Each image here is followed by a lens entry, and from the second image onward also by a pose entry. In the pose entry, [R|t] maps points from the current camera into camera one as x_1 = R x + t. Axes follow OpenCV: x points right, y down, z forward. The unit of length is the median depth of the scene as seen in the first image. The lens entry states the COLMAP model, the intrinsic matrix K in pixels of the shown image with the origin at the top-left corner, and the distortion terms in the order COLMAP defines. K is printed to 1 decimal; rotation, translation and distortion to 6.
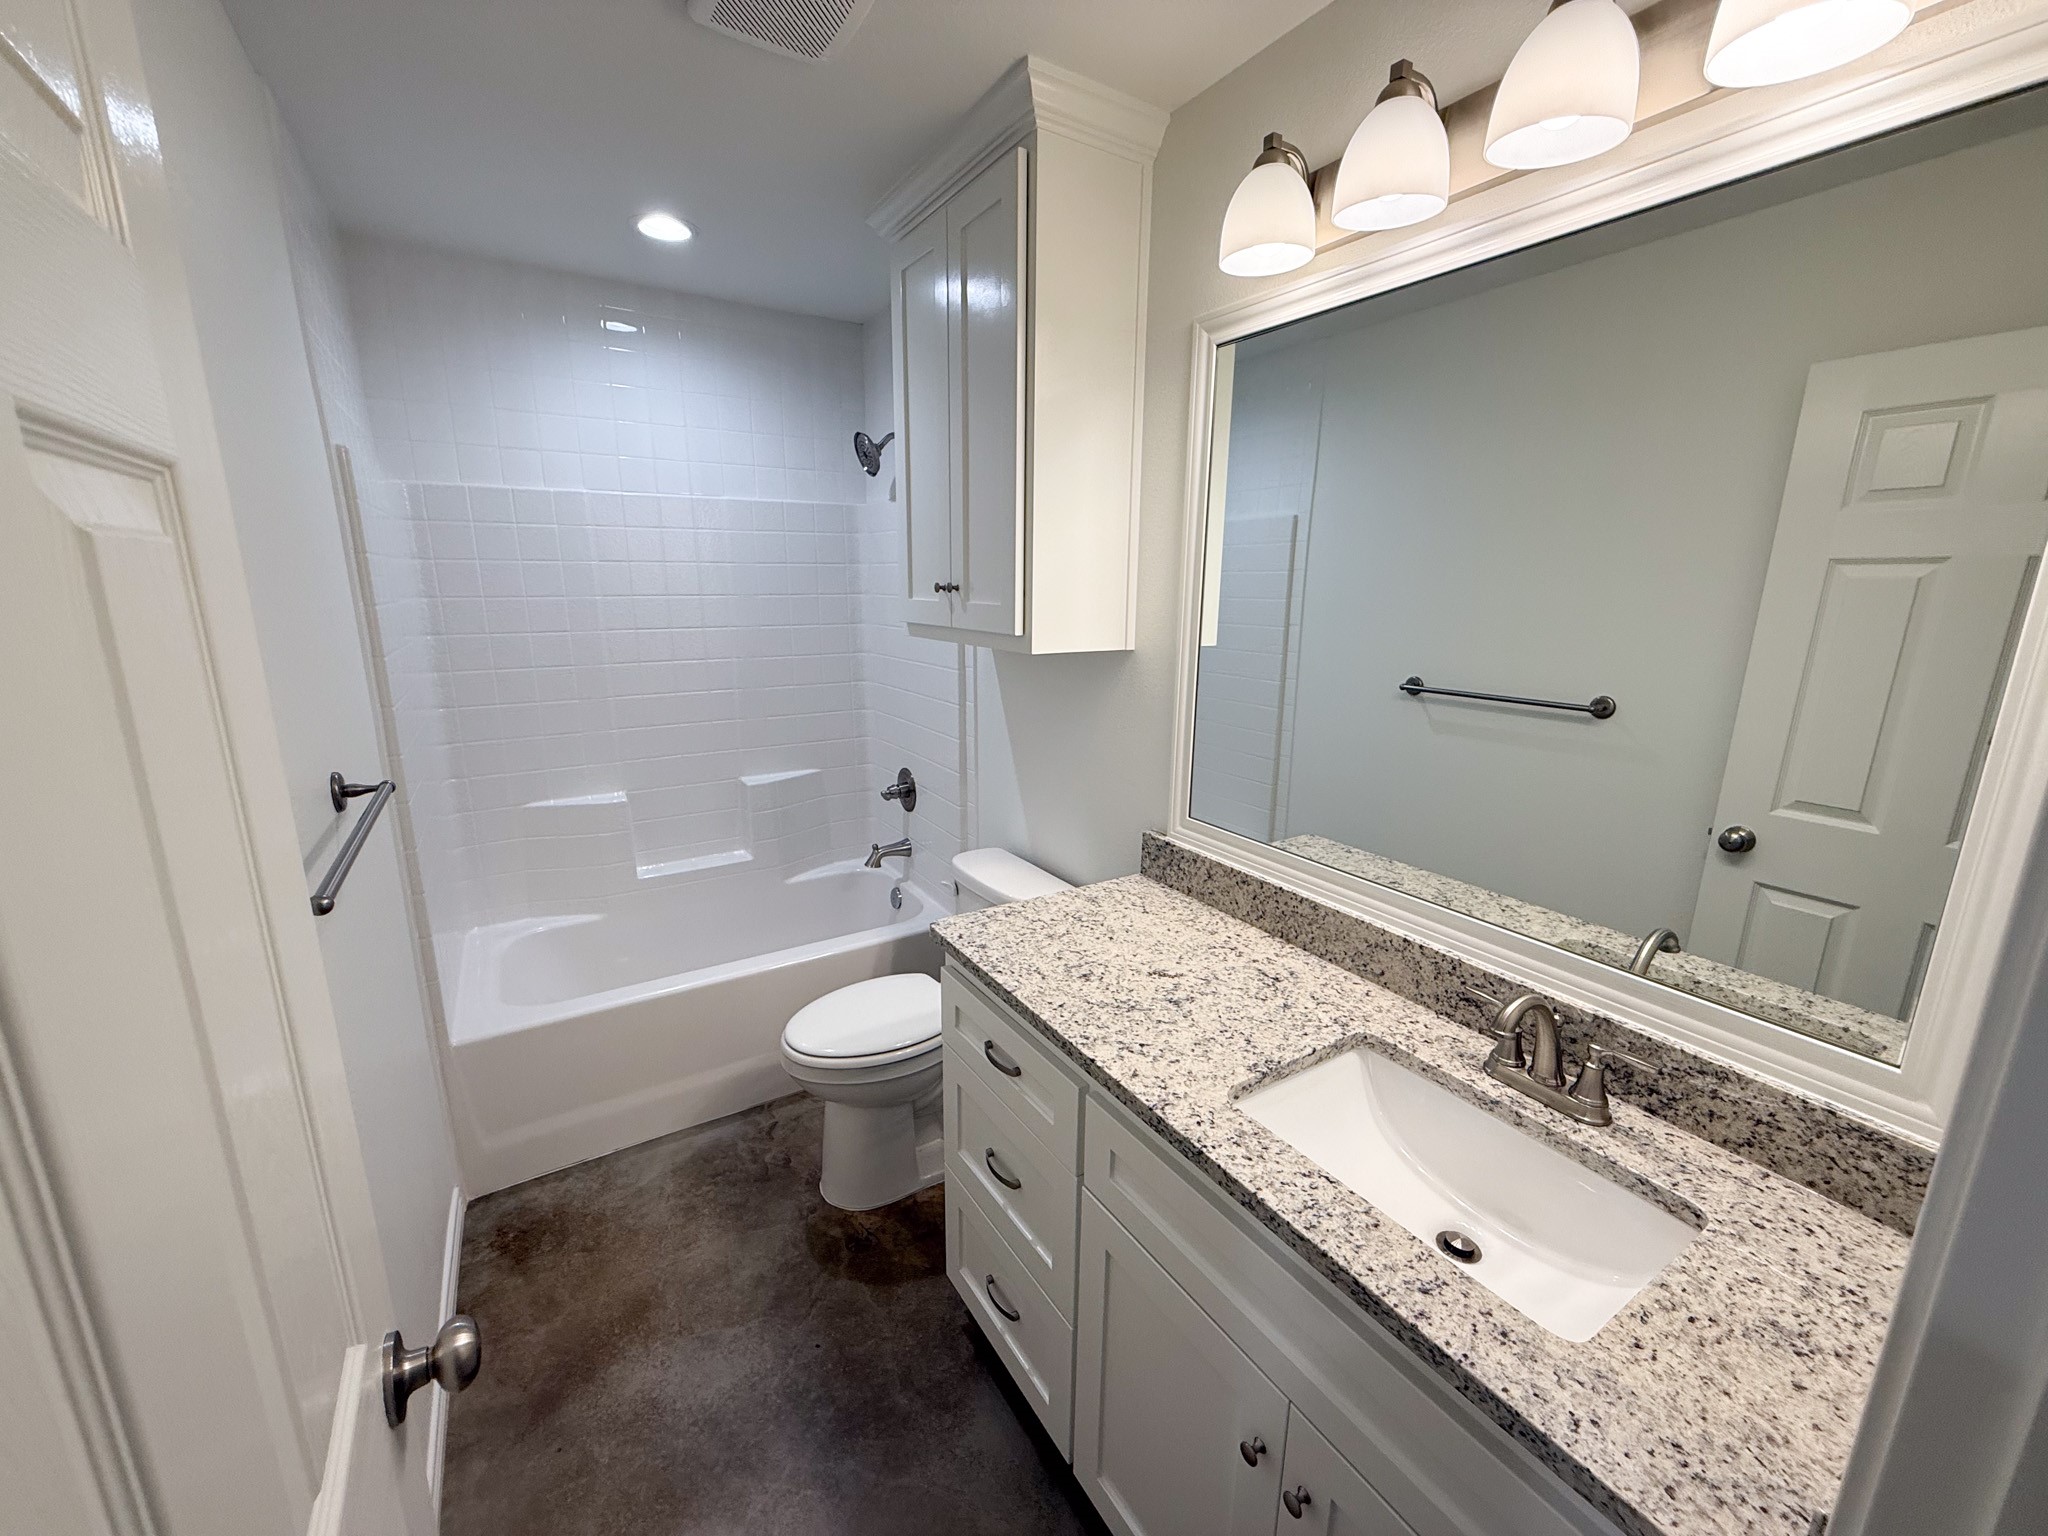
lens RADIAL K [[815.3, 0, 1022.5], [0, 815.3, 769.4], [0, 0, 1]] dist [0.000066, -0.000026]
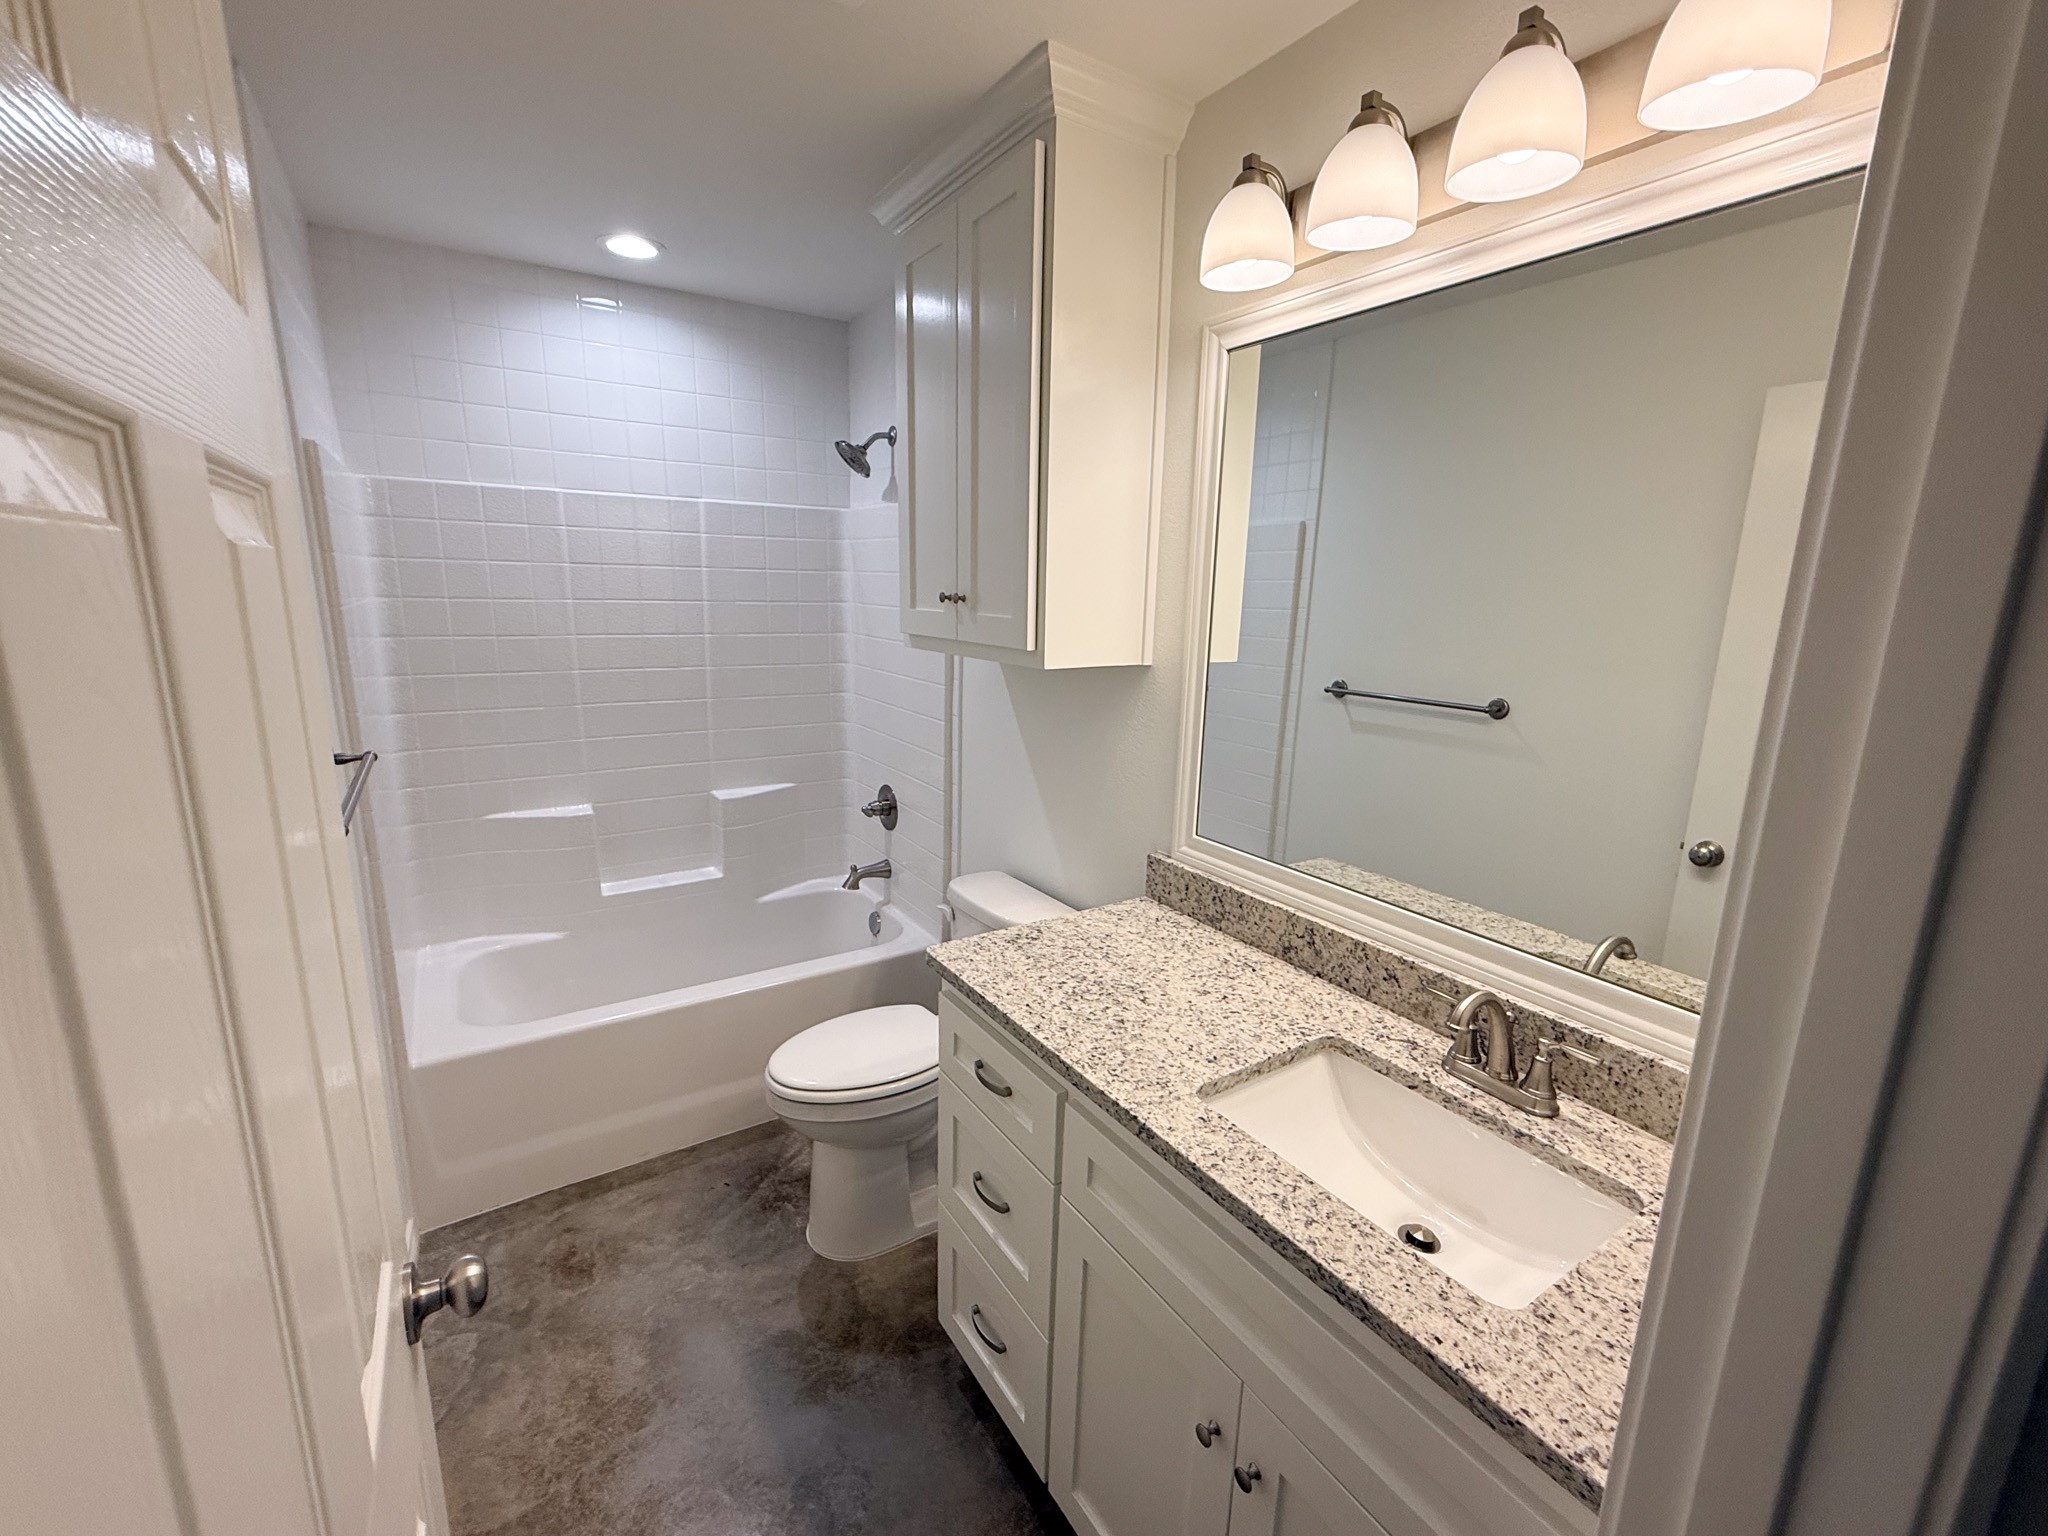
lens RADIAL K [[802.3, 0, 1016.6], [0, 802.3, 753.2], [0, 0, 1]] dist [-0.010078, -0.000039]
pose [[0.999233, -0.005206, 0.038809, -0.027467], [0.006271, 0.999606, -0.027357, -0.009549], [-0.038651, 0.027579, 0.998872, 0.040720]]
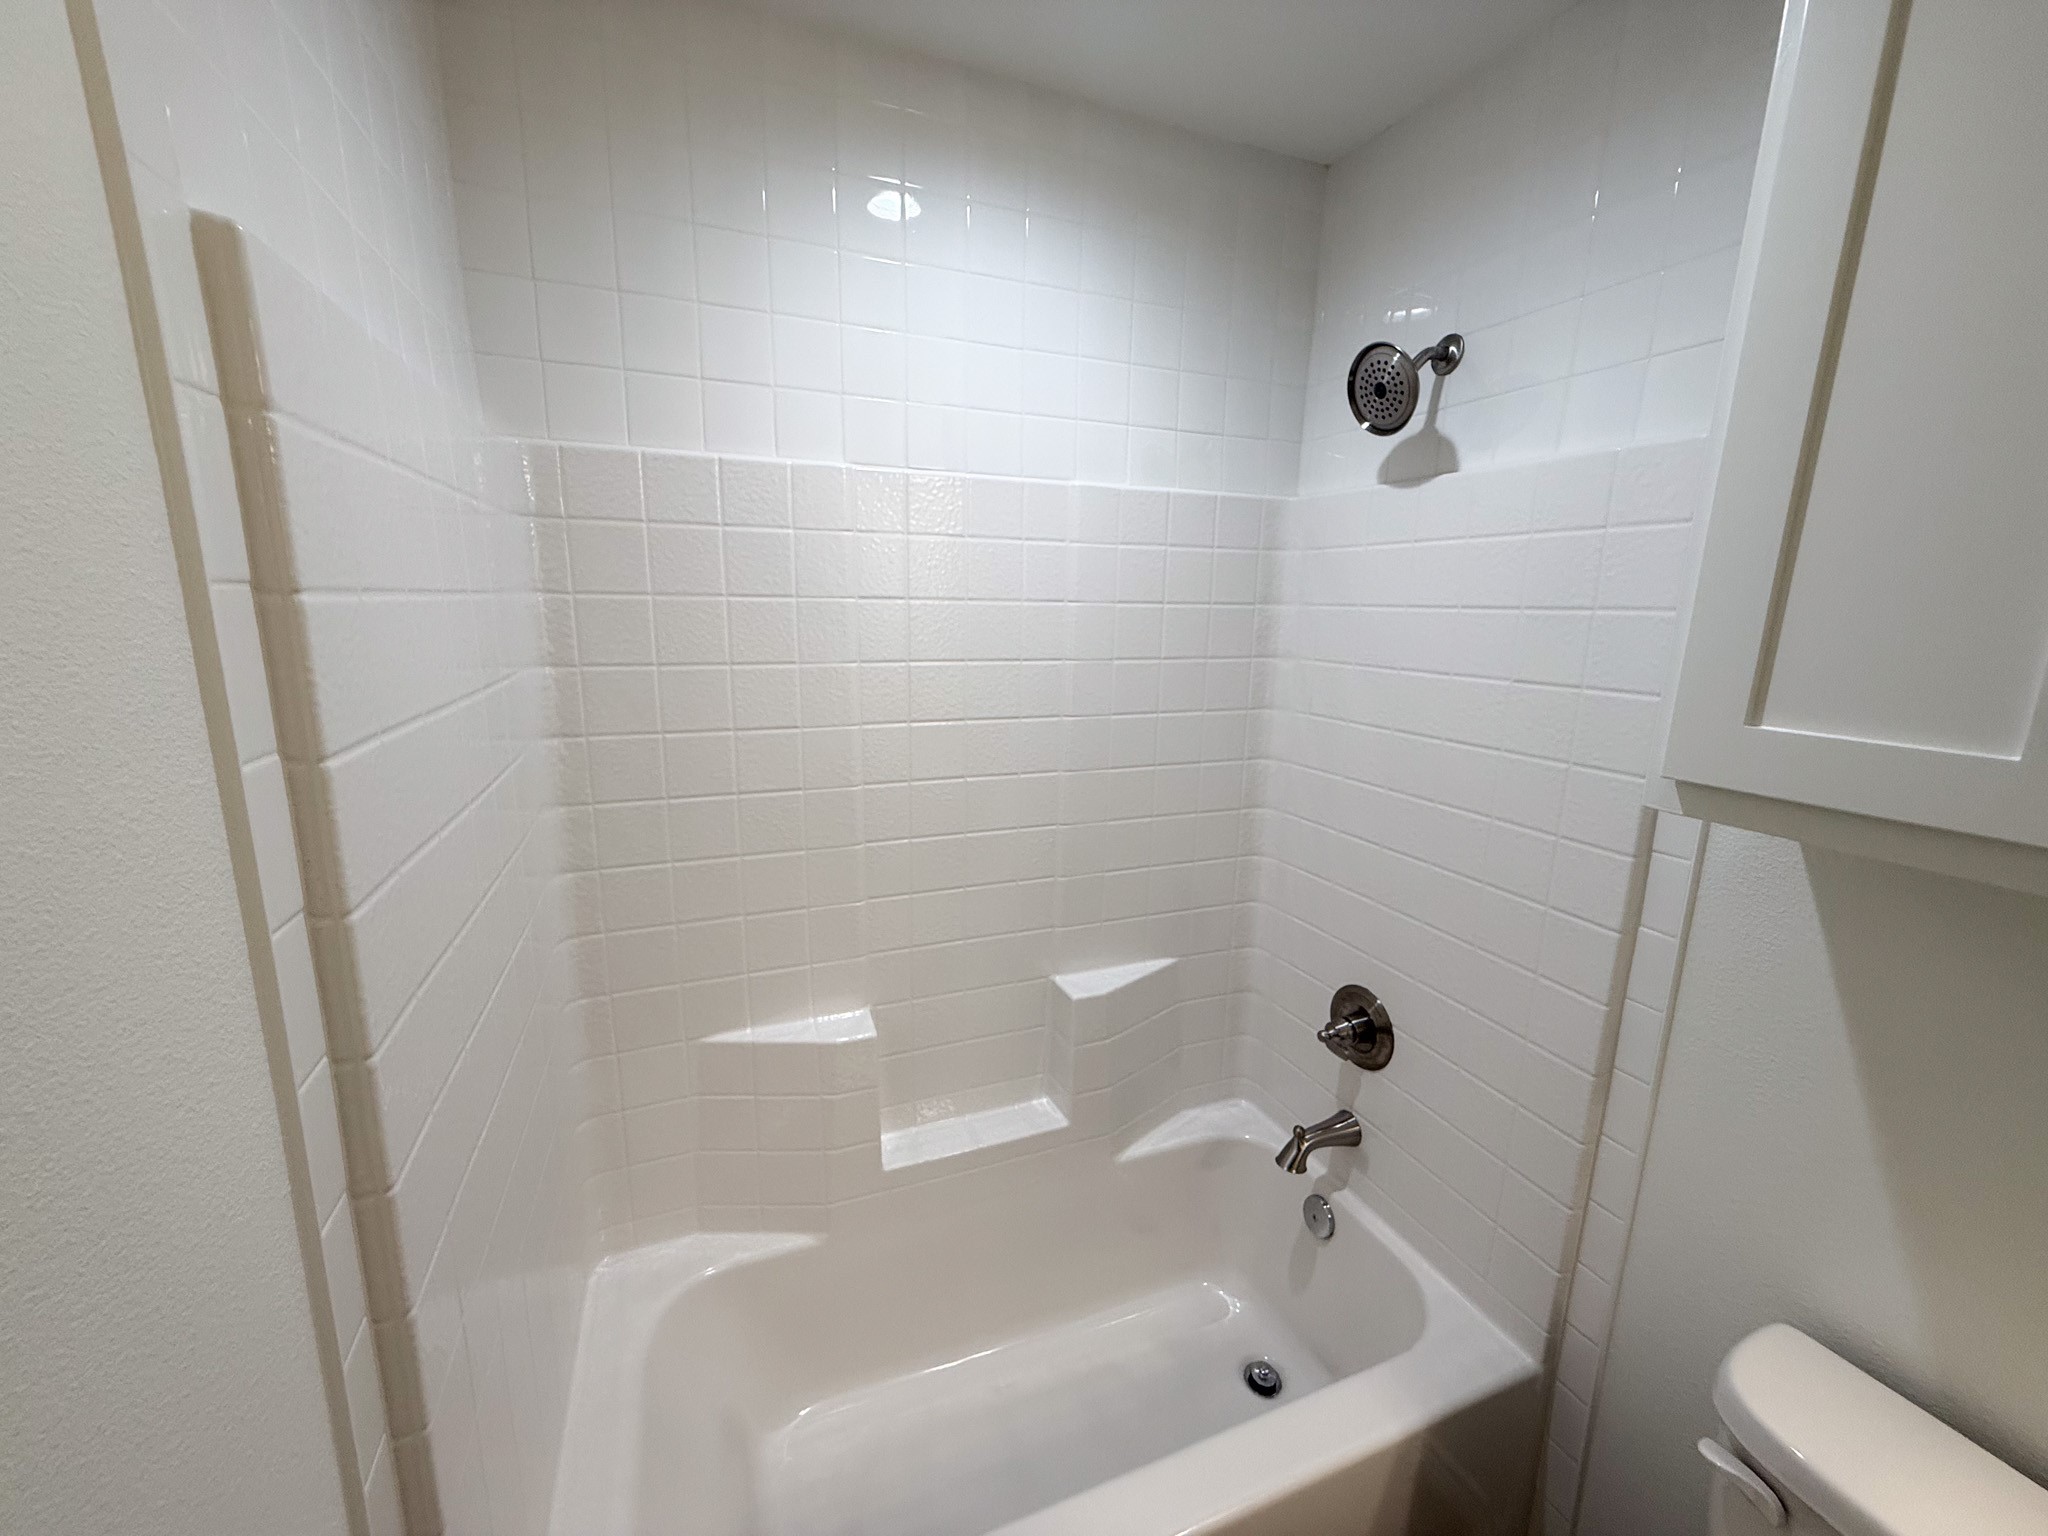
lens RADIAL K [[815.3, 0, 1022.5], [0, 815.3, 769.4], [0, 0, 1]] dist [0.000066, -0.000026]
pose [[0.984175, 0.047230, -0.170787, -0.367608], [-0.052290, 0.998313, -0.025252, -0.156651], [0.169306, 0.033783, 0.984984, 0.574033]]
